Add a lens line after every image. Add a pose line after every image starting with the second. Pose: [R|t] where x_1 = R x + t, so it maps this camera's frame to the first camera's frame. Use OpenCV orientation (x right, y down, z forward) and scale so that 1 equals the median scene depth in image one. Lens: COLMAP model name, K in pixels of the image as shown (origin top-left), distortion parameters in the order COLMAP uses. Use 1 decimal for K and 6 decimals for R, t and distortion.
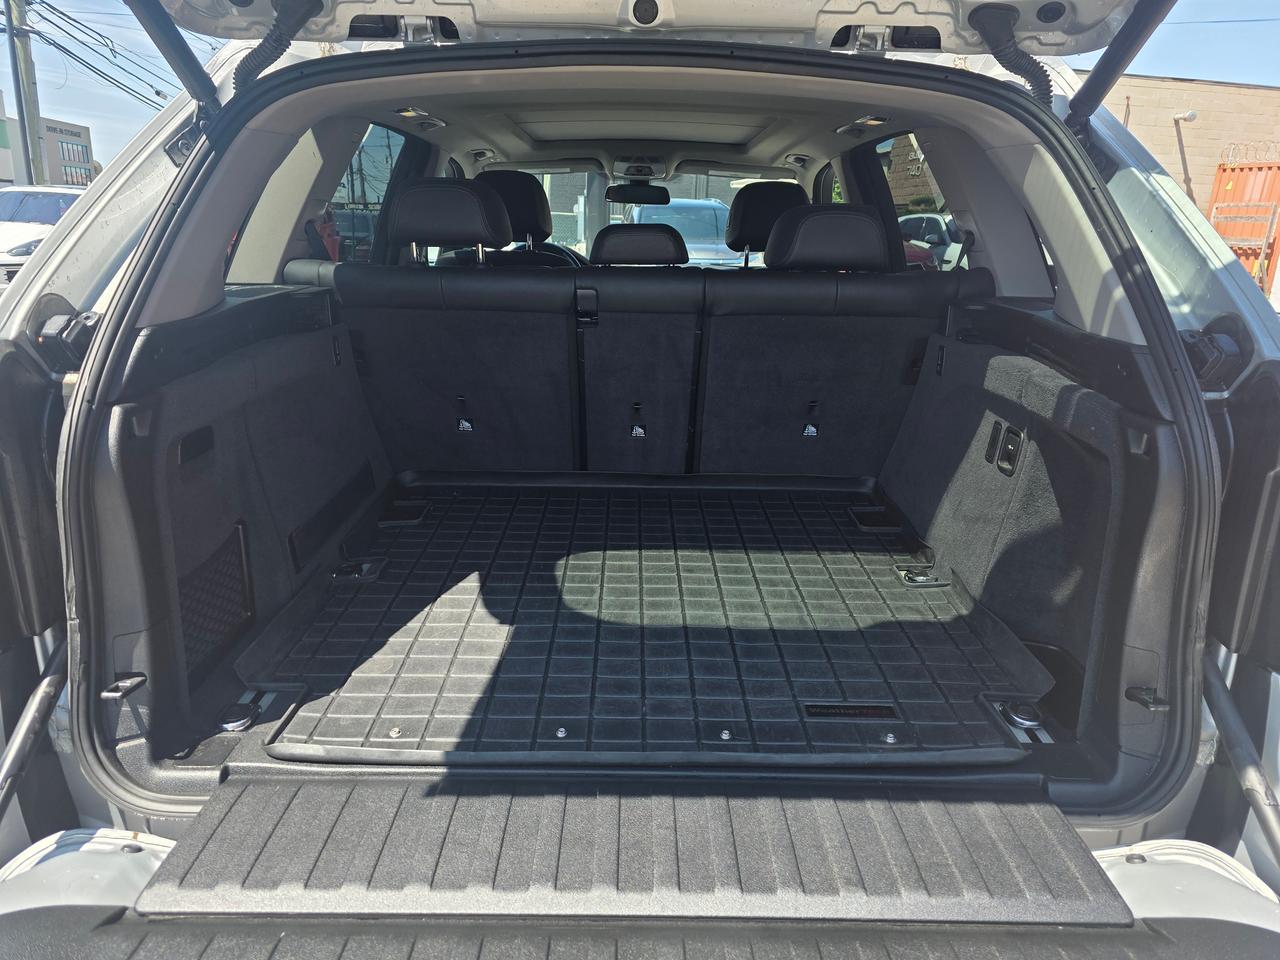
lens RADIAL K [[858.8, 0, 637.0], [0, 858.8, 471.8], [0, 0, 1]] dist [0.055845, -0.049928]
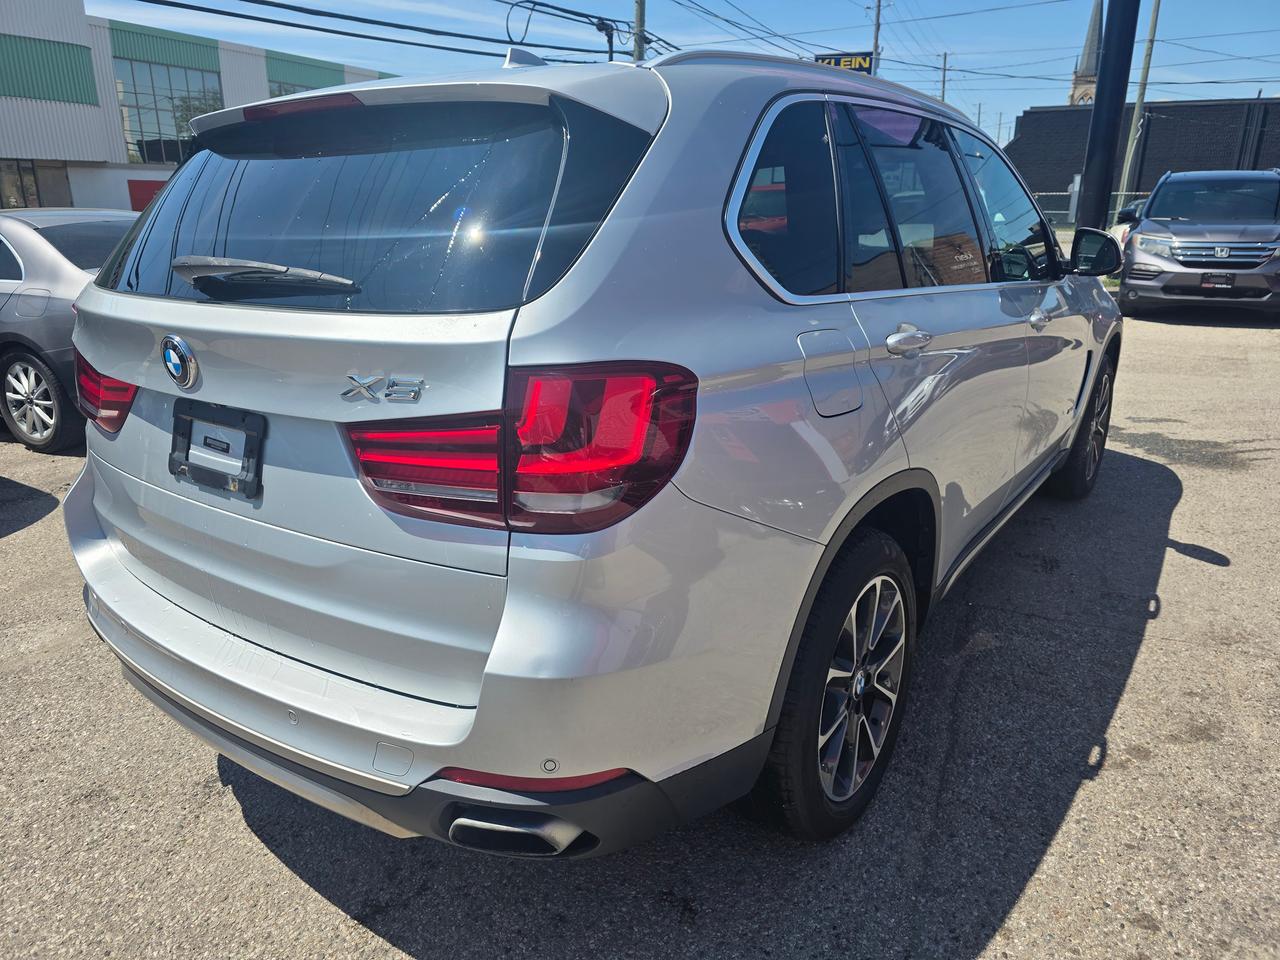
lens RADIAL K [[856.4, 0, 645.8], [0, 856.4, 475.1], [0, 0, 1]] dist [0.058224, -0.053289]
pose [[0.815234, 0.142000, -0.561452, 0.912988], [-0.133576, 0.989439, 0.056291, 0.019667], [0.563516, 0.029106, 0.825592, -0.018309]]
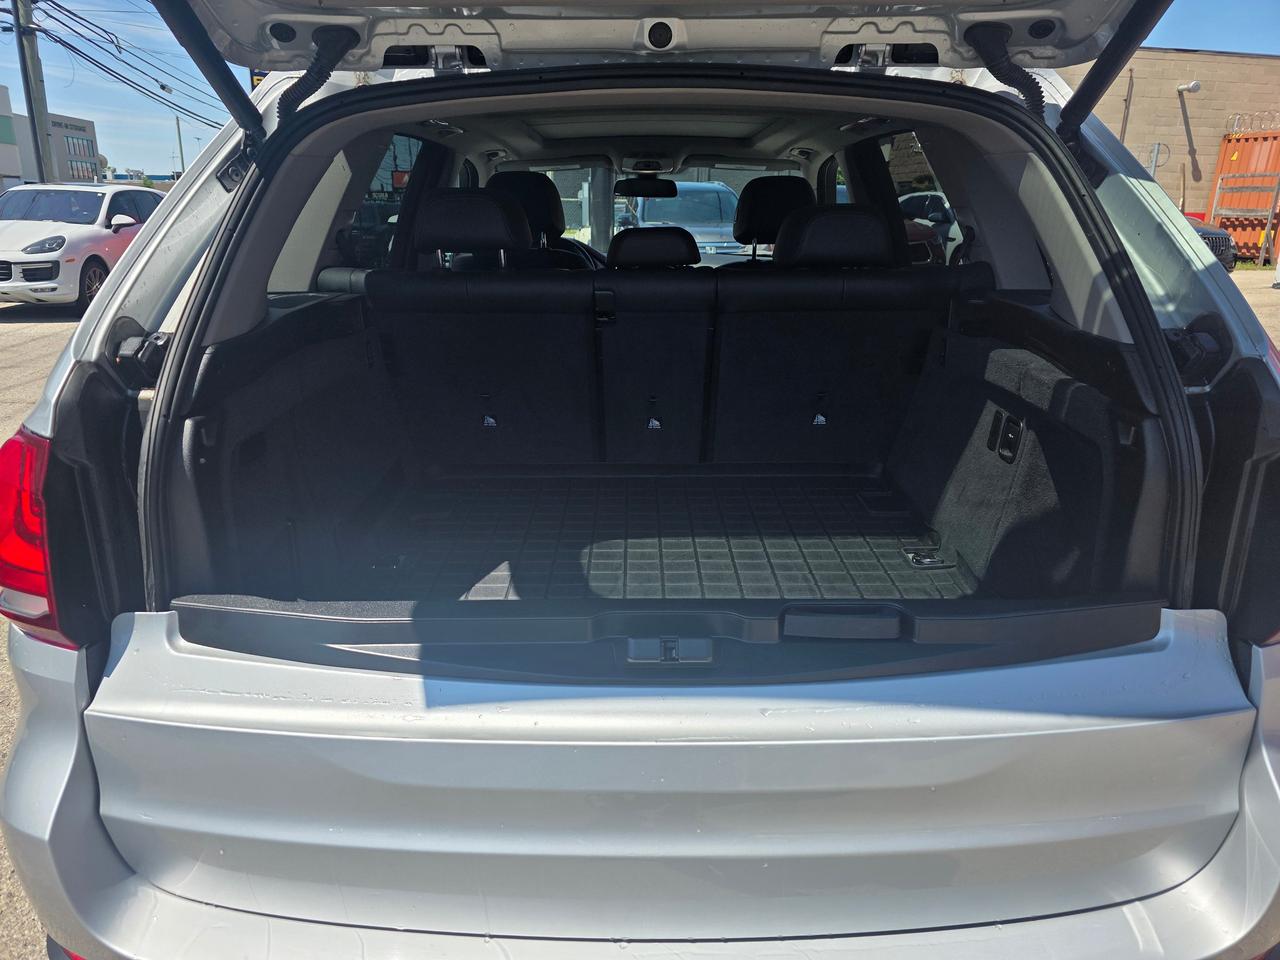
lens RADIAL K [[856.5, 0, 634.7], [0, 856.5, 461.7], [0, 0, 1]] dist [0.055876, -0.050005]
pose [[0.999772, -0.018185, -0.011161, -0.014526], [0.018288, 0.999791, 0.009148, -0.013153], [0.010993, -0.009350, 0.999896, -0.052693]]
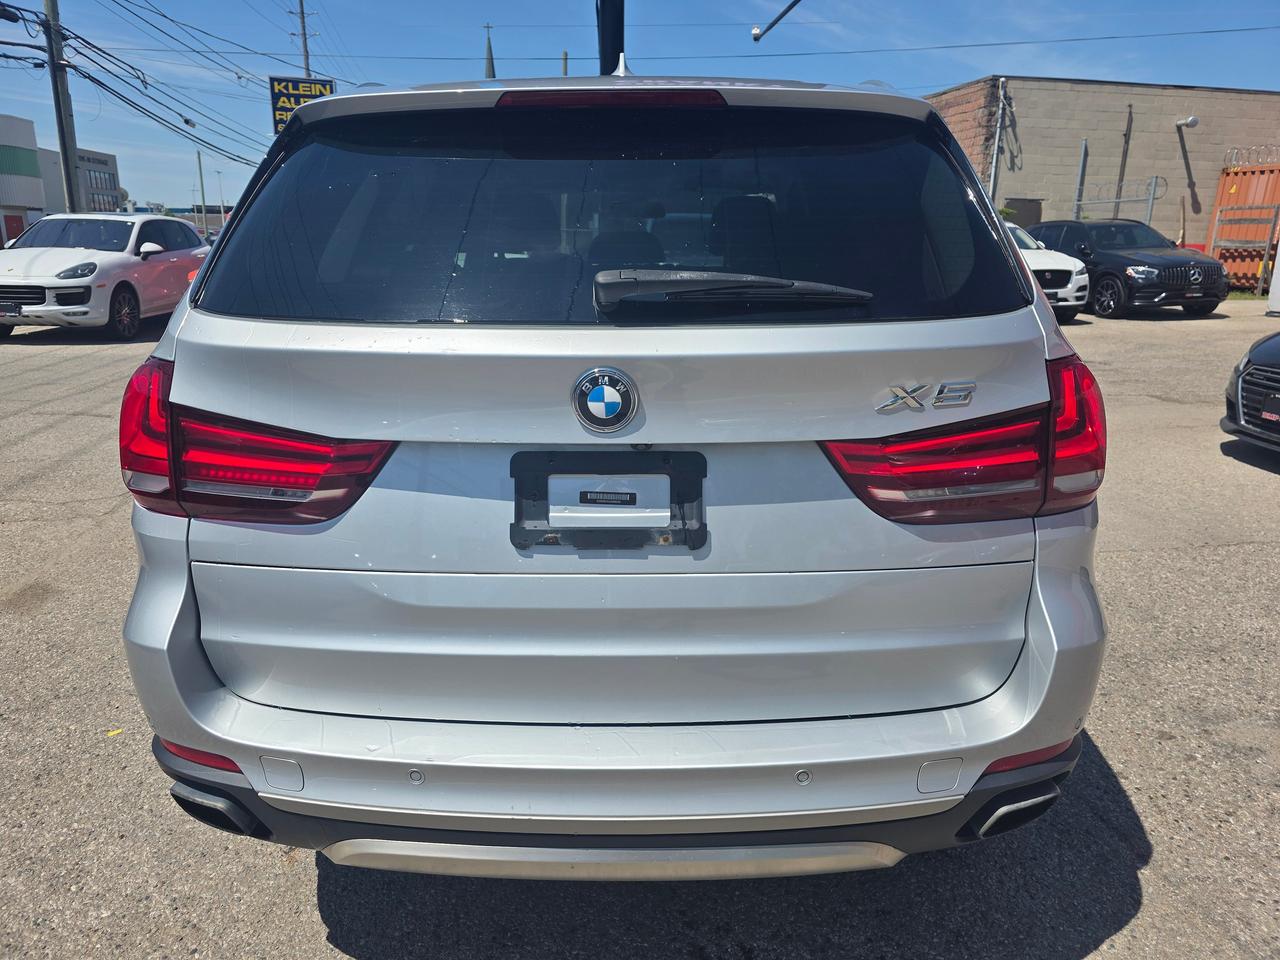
lens RADIAL K [[856.4, 0, 645.8], [0, 856.4, 475.1], [0, 0, 1]] dist [0.058224, -0.053289]
pose [[0.999761, -0.016039, -0.014841, 0.046231], [0.015860, 0.999801, -0.012086, 0.091559], [0.015031, 0.011848, 0.999817, -0.286982]]
